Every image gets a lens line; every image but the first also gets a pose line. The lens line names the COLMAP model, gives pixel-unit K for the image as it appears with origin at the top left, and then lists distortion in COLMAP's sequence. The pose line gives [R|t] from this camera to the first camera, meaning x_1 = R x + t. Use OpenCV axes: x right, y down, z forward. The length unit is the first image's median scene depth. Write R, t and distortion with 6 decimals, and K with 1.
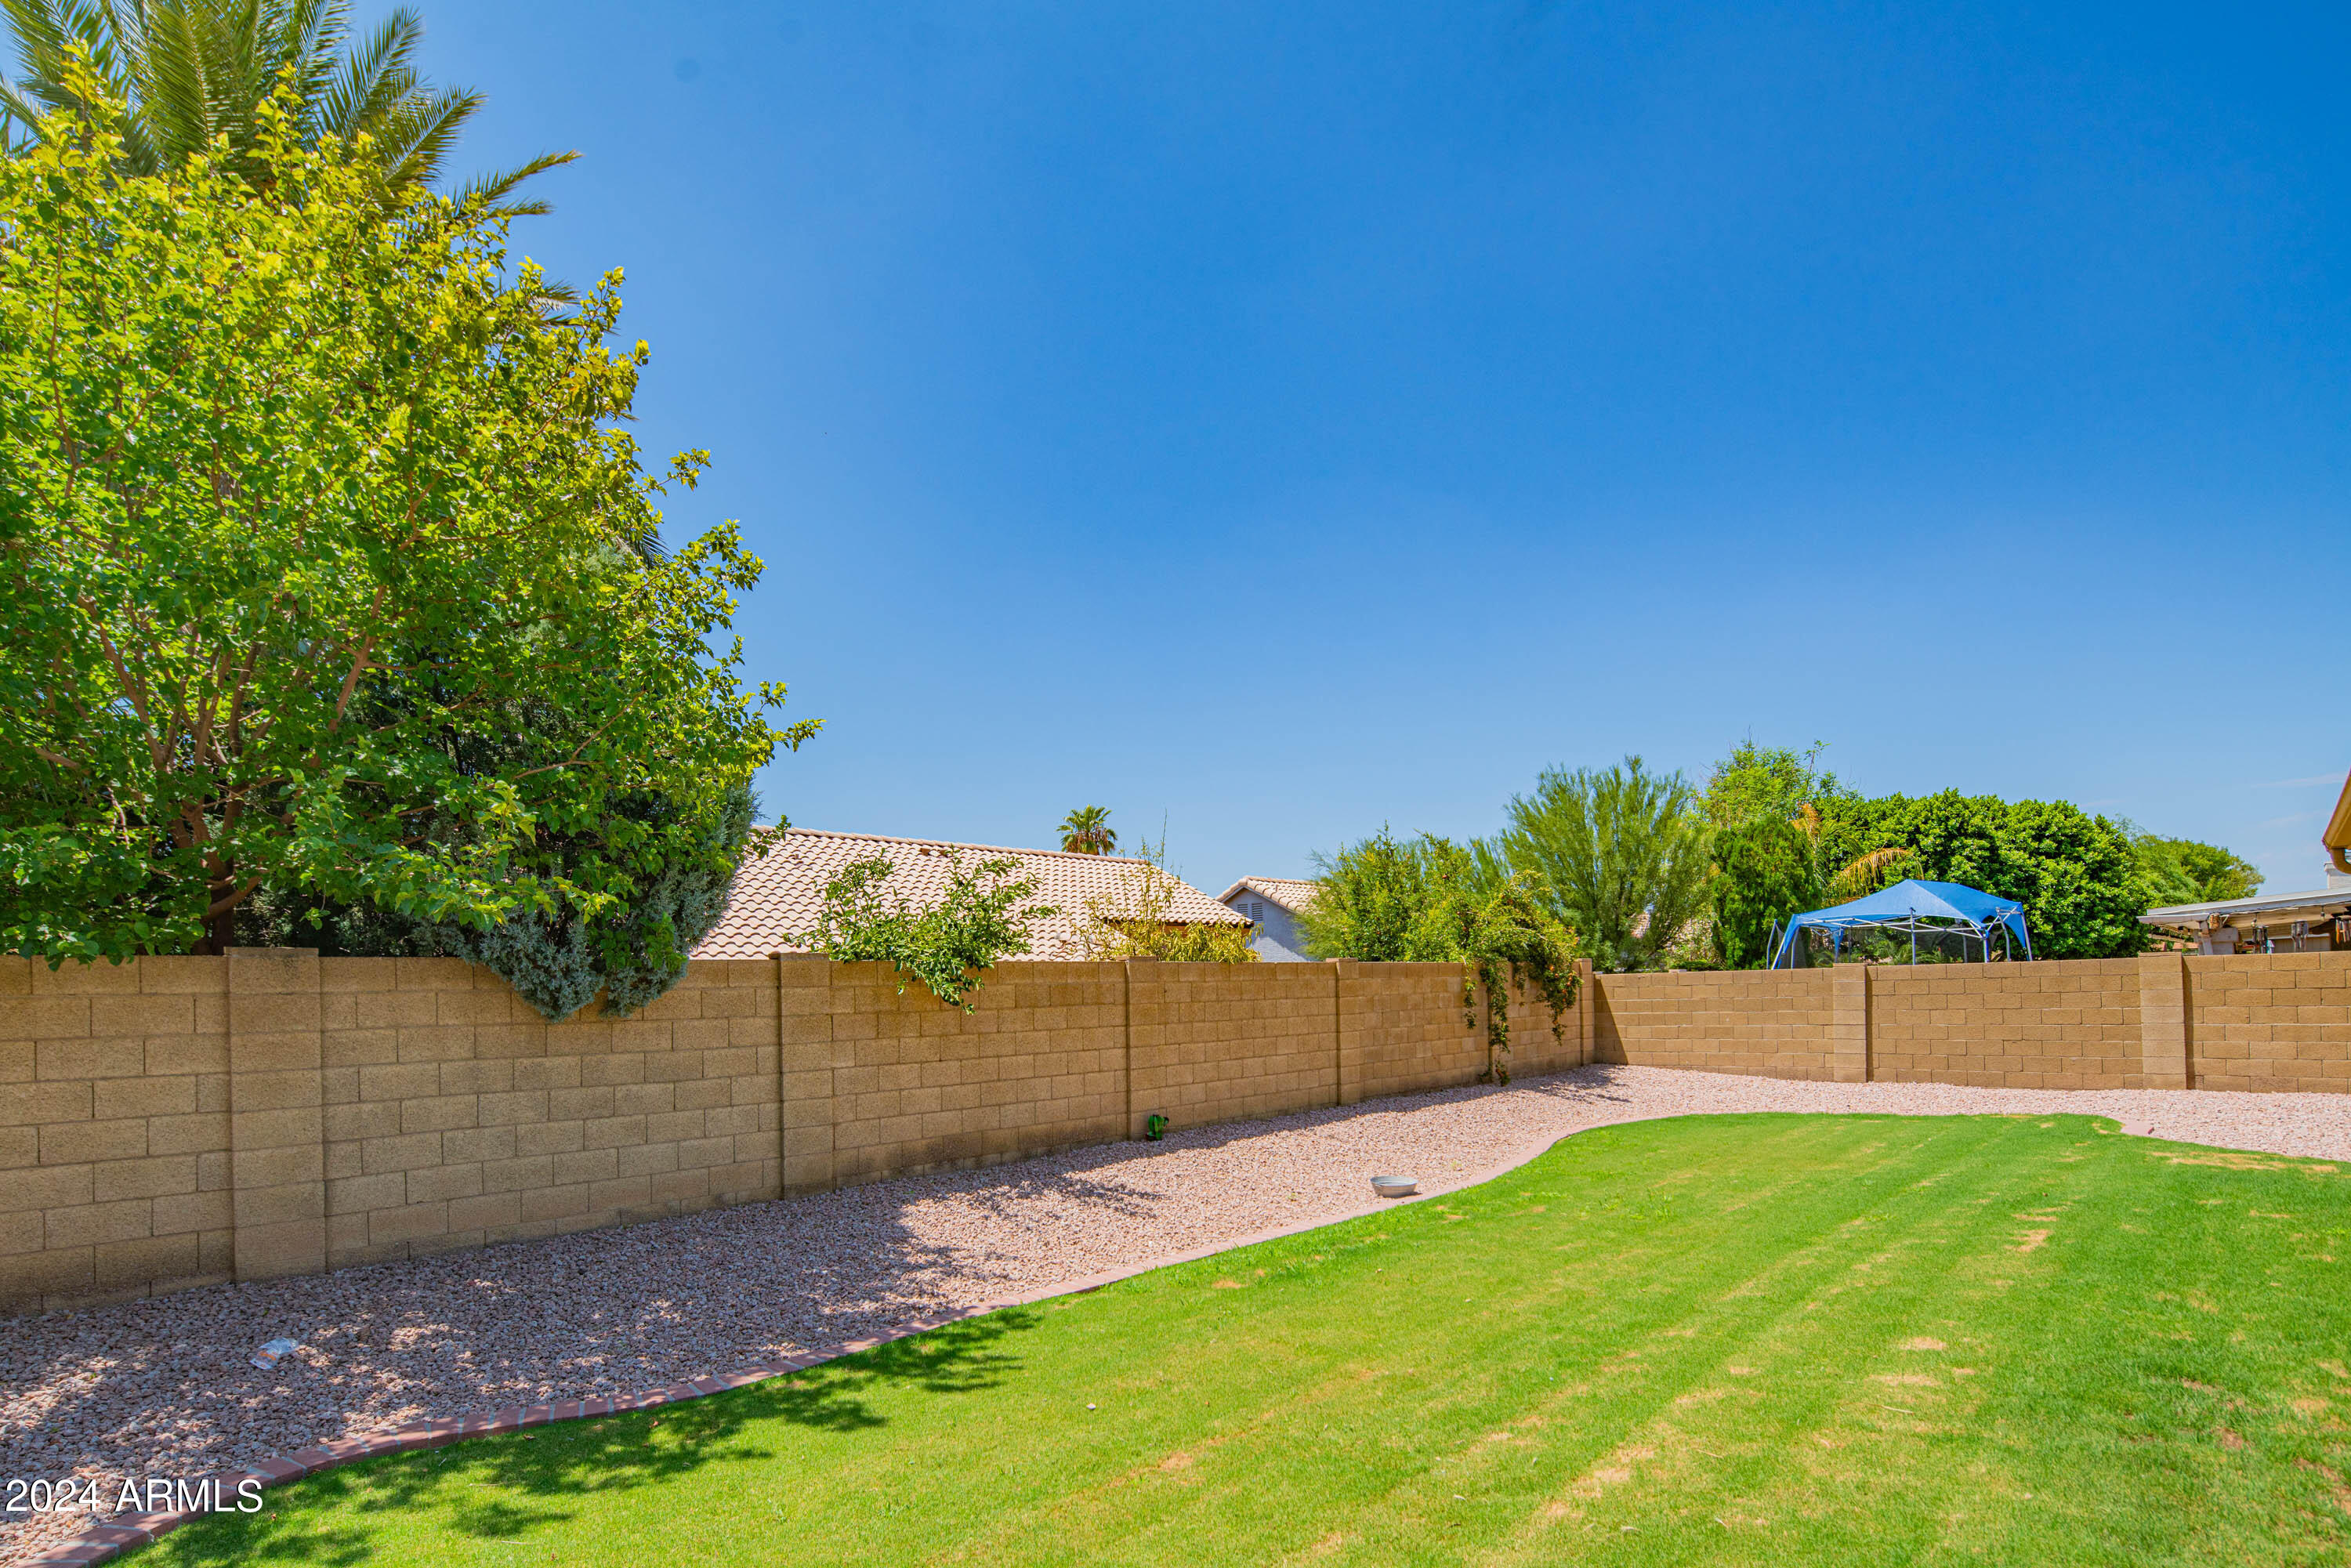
lens RADIAL K [[1148.2, 0, 1132.8], [0, 1148.2, 987.8], [0, 0, 1]] dist [-0.000037, -0.004385]
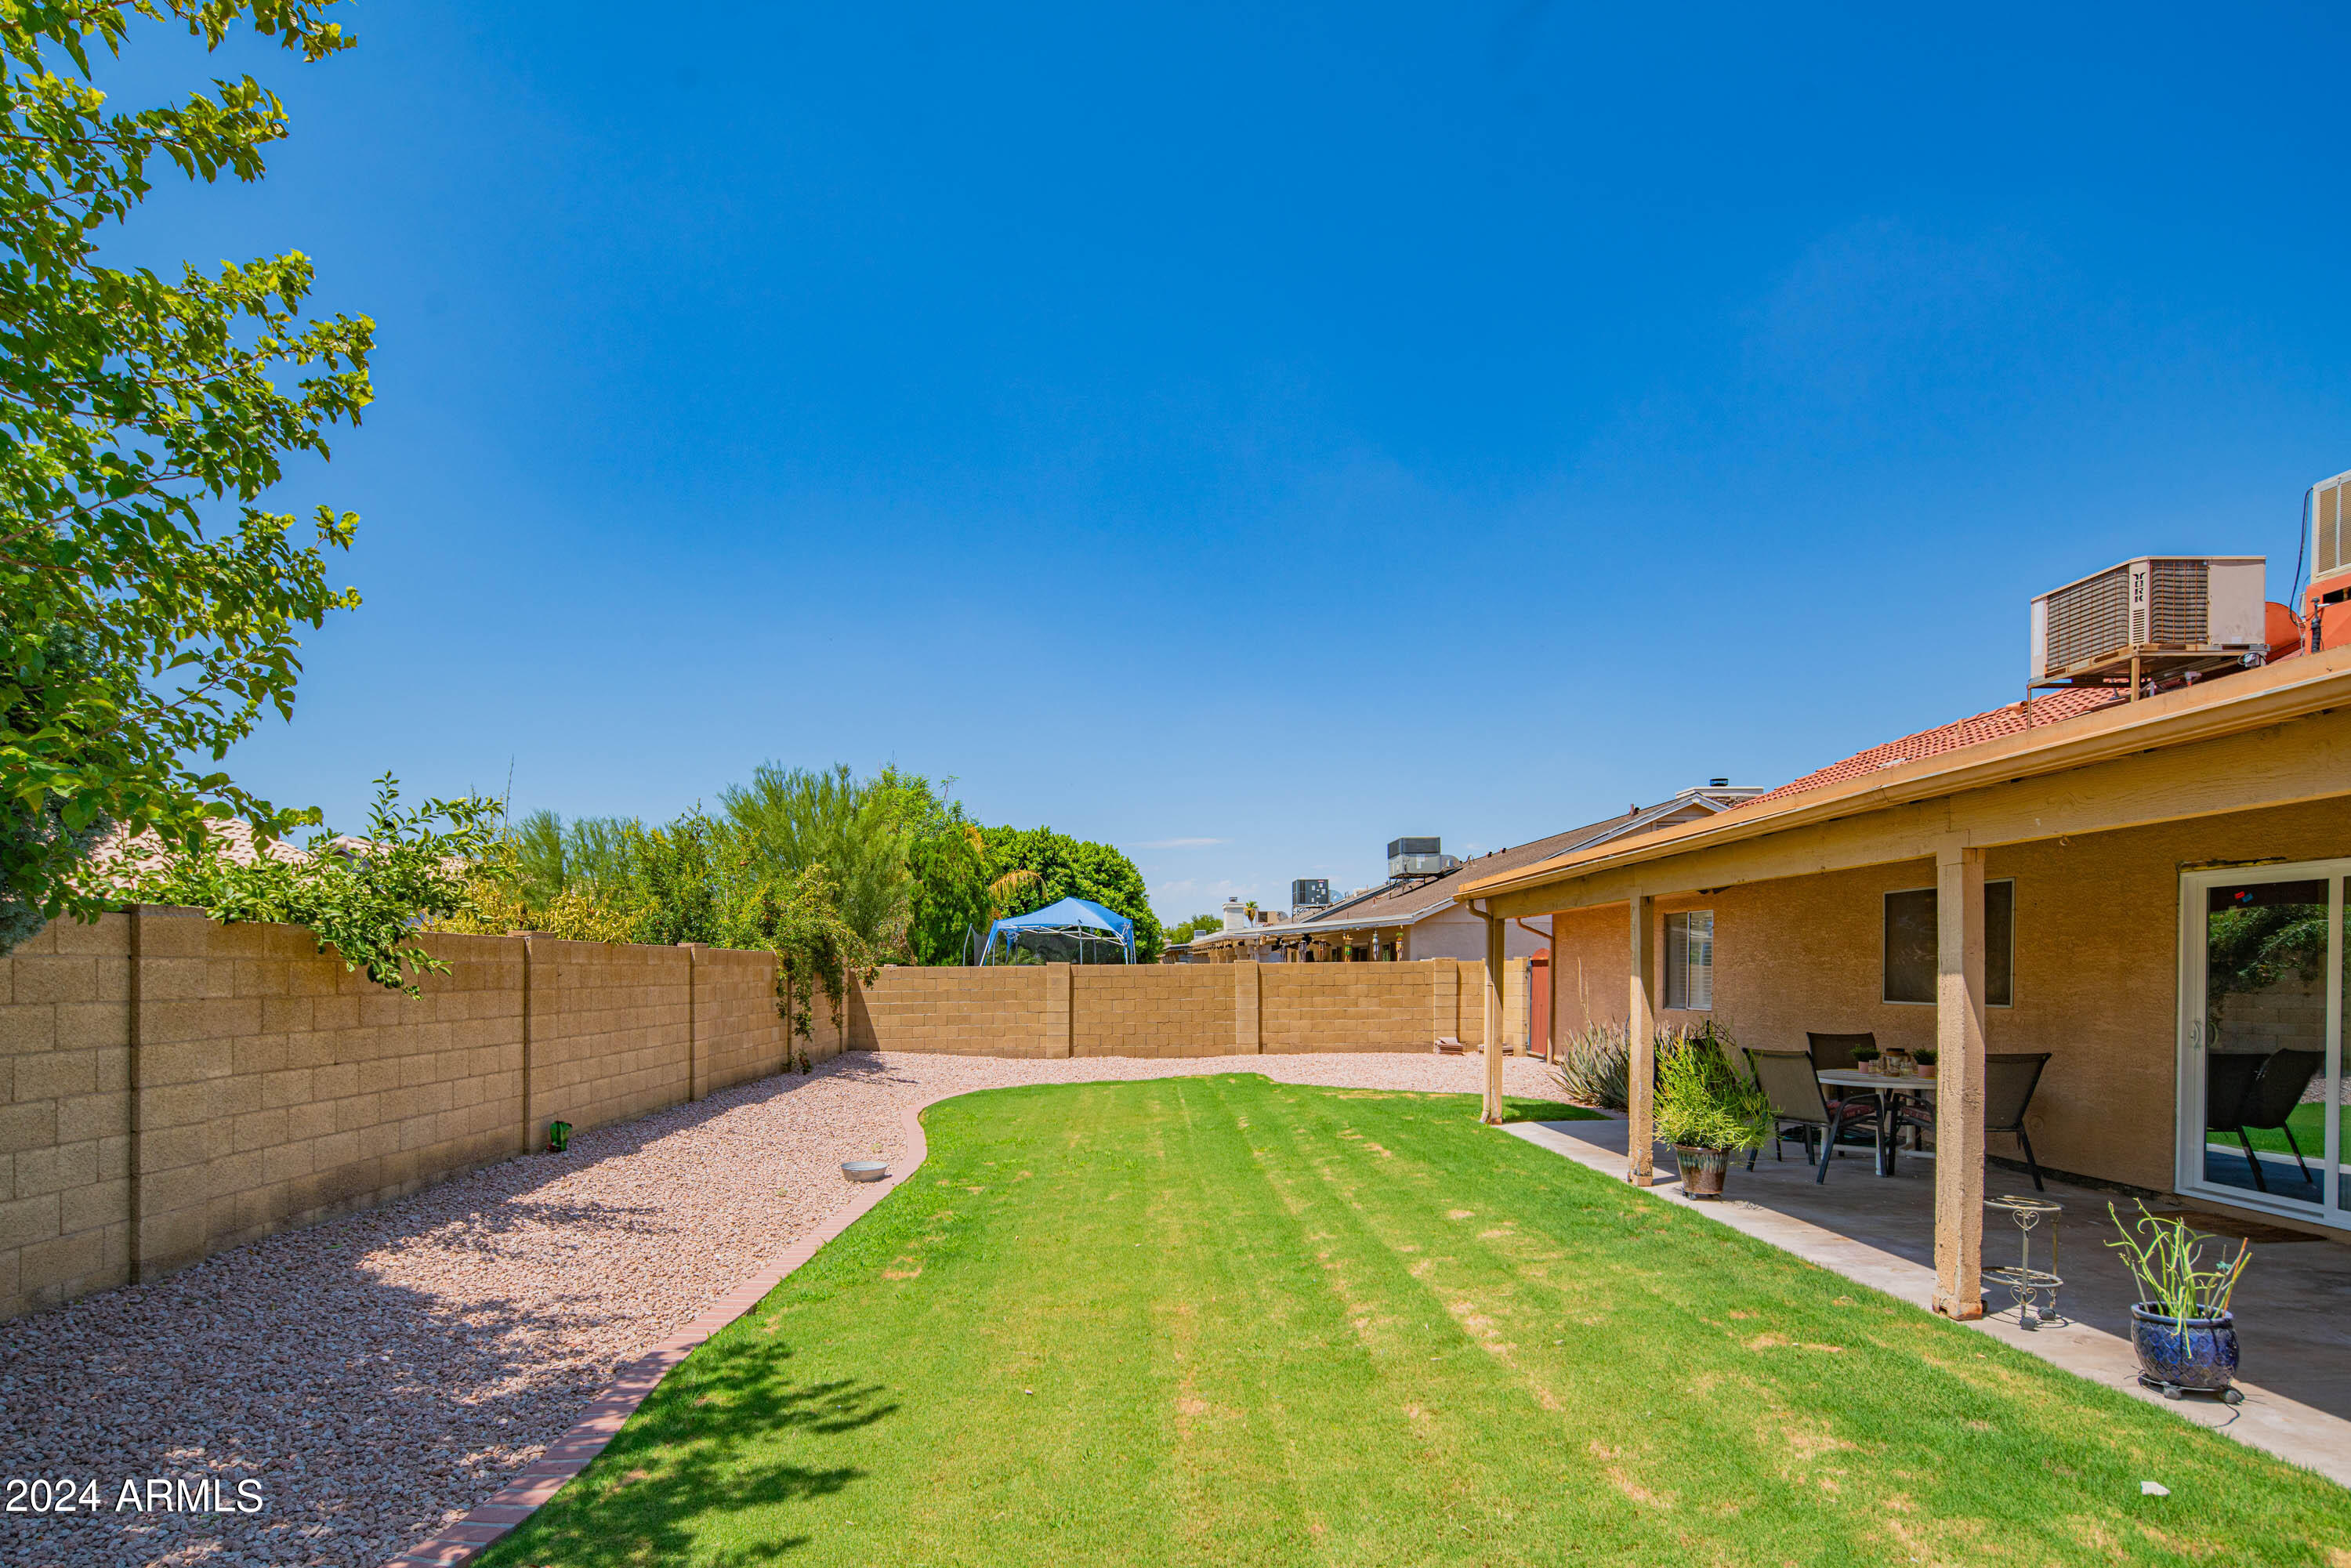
lens RADIAL K [[1148.2, 0, 1142.4], [0, 1148.2, 979.7], [0, 0, 1]] dist [-0.000037, -0.004385]
pose [[0.691693, 0.013831, 0.722059, -0.290207], [-0.011890, 0.999899, -0.007764, 0.008421], [-0.722094, -0.003215, 0.691788, 0.110105]]
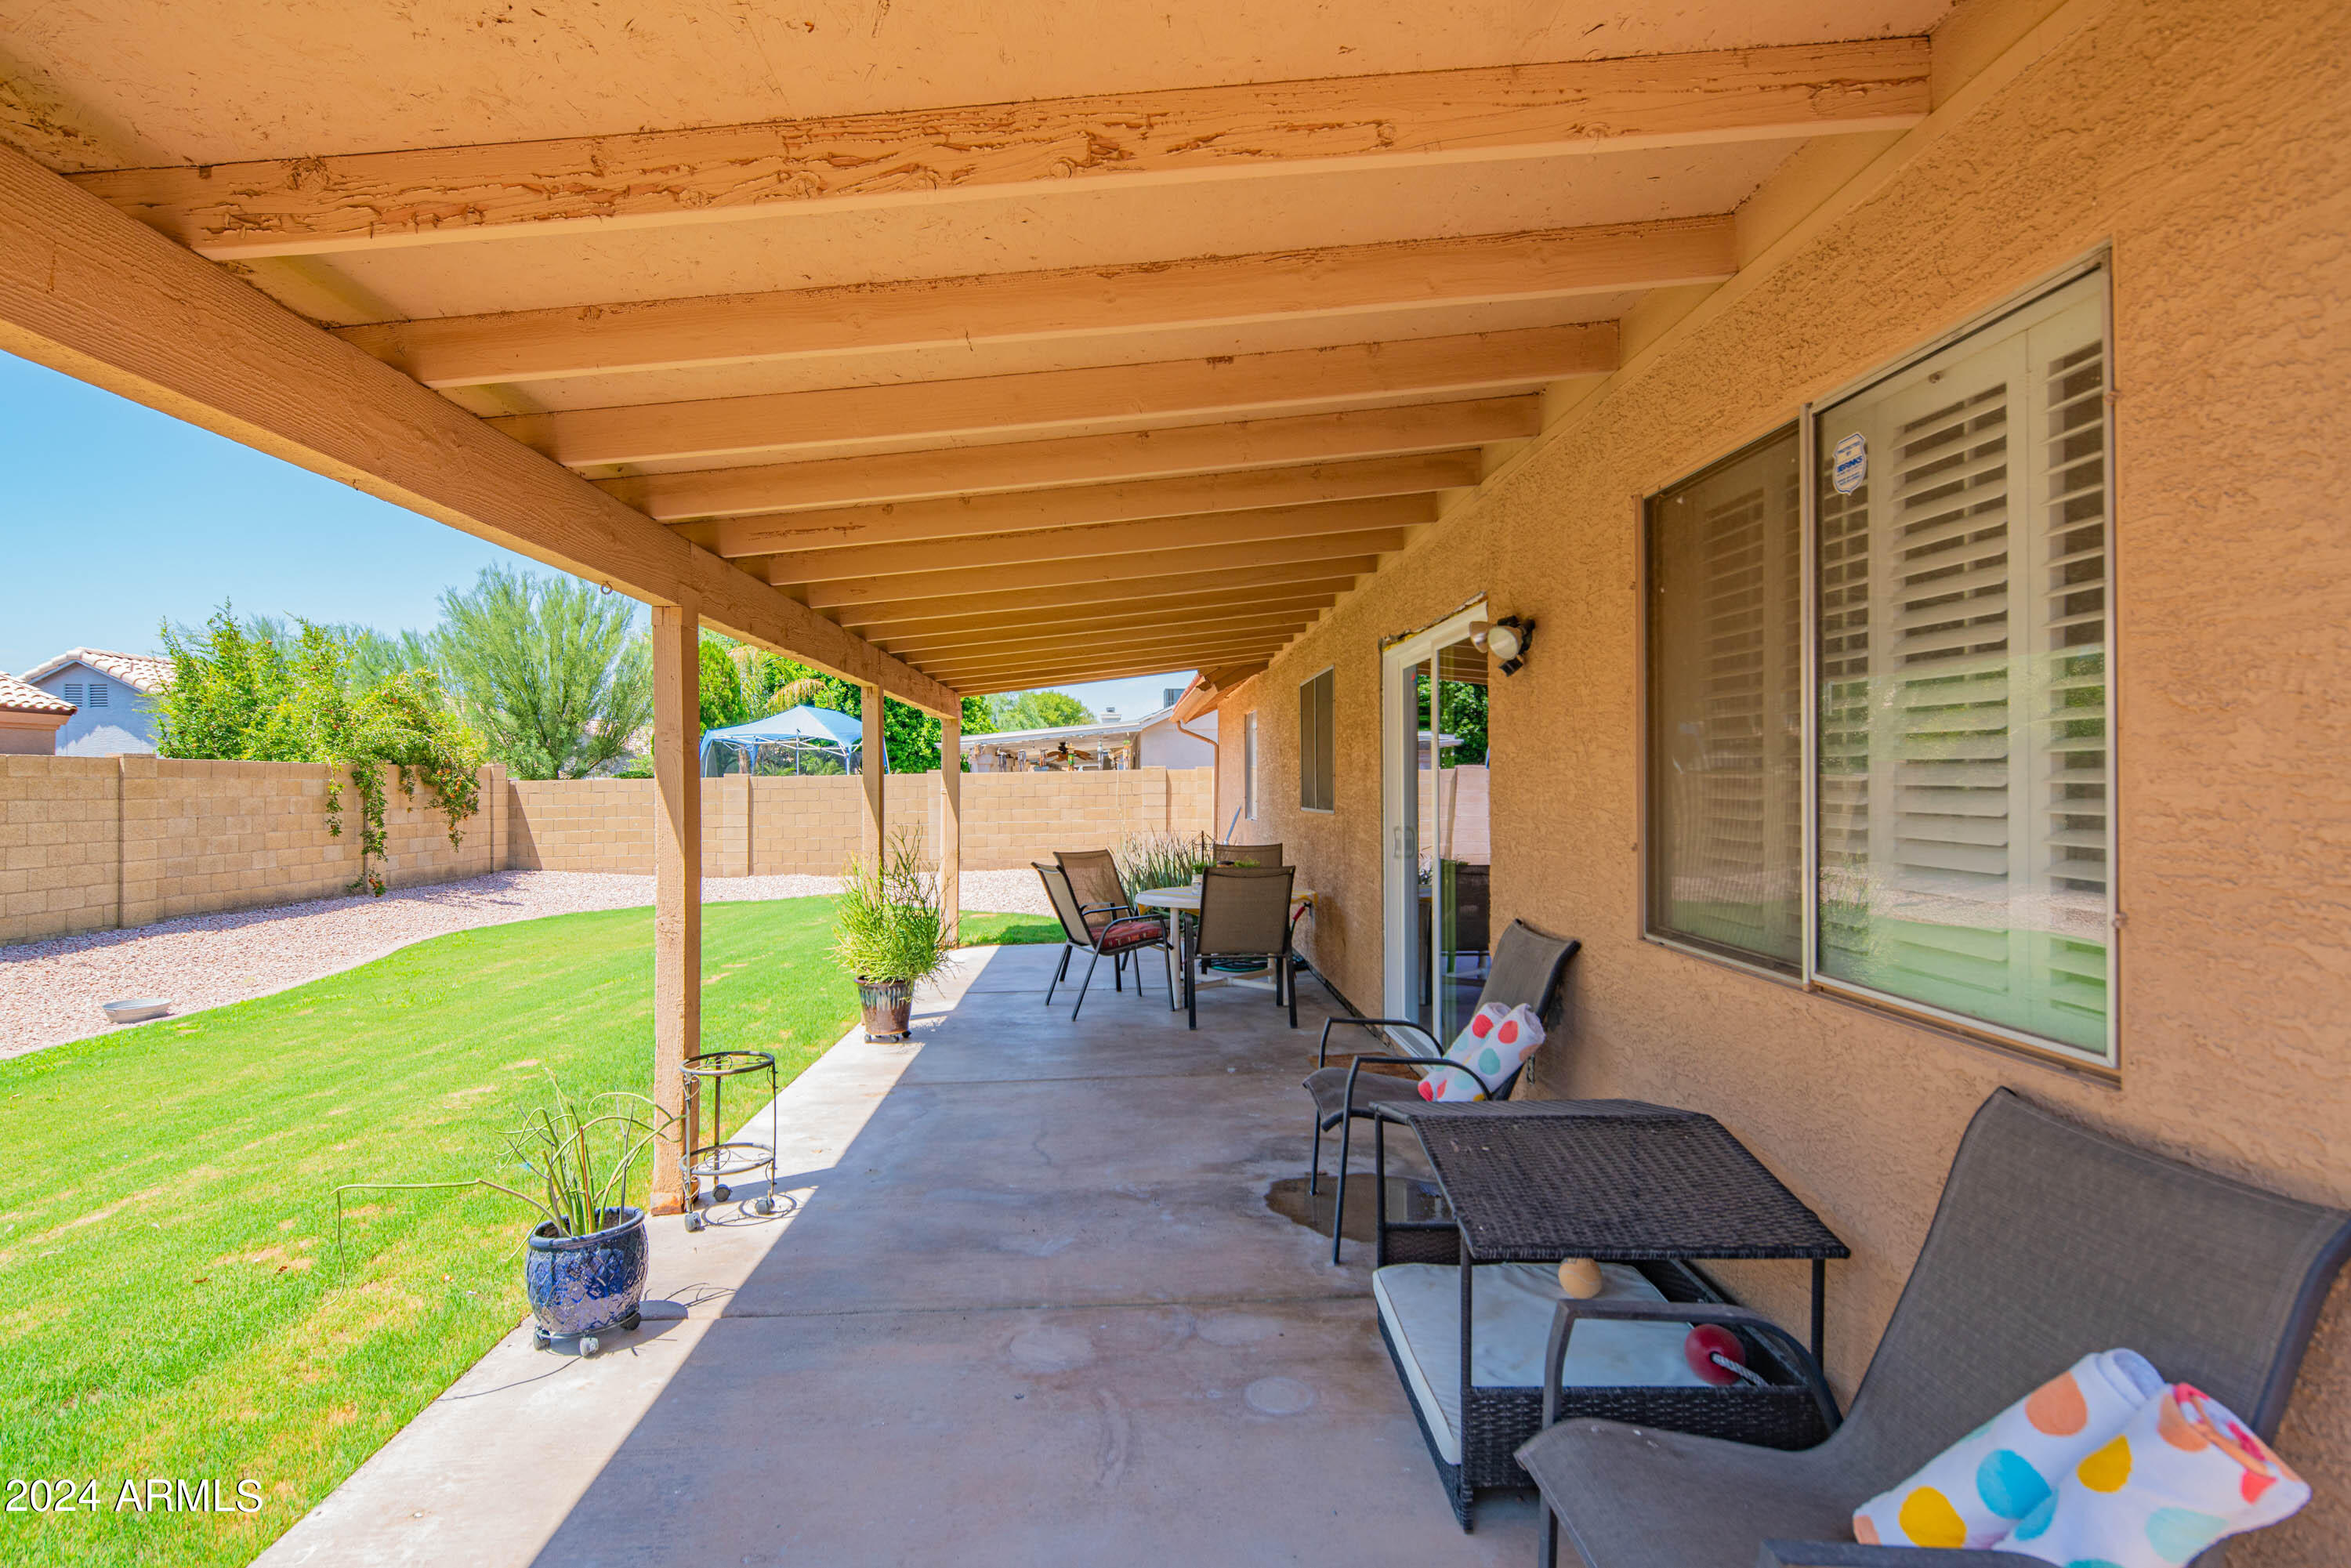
lens RADIAL K [[1148.2, 0, 1185.4], [0, 1148.2, 774.4], [0, 0, 1]] dist [-0.000037, -0.004385]
pose [[0.676052, 0.022083, 0.736523, 0.105547], [-0.004835, 0.999662, -0.025534, 0.009074], [-0.736838, 0.013701, 0.675930, -0.170152]]
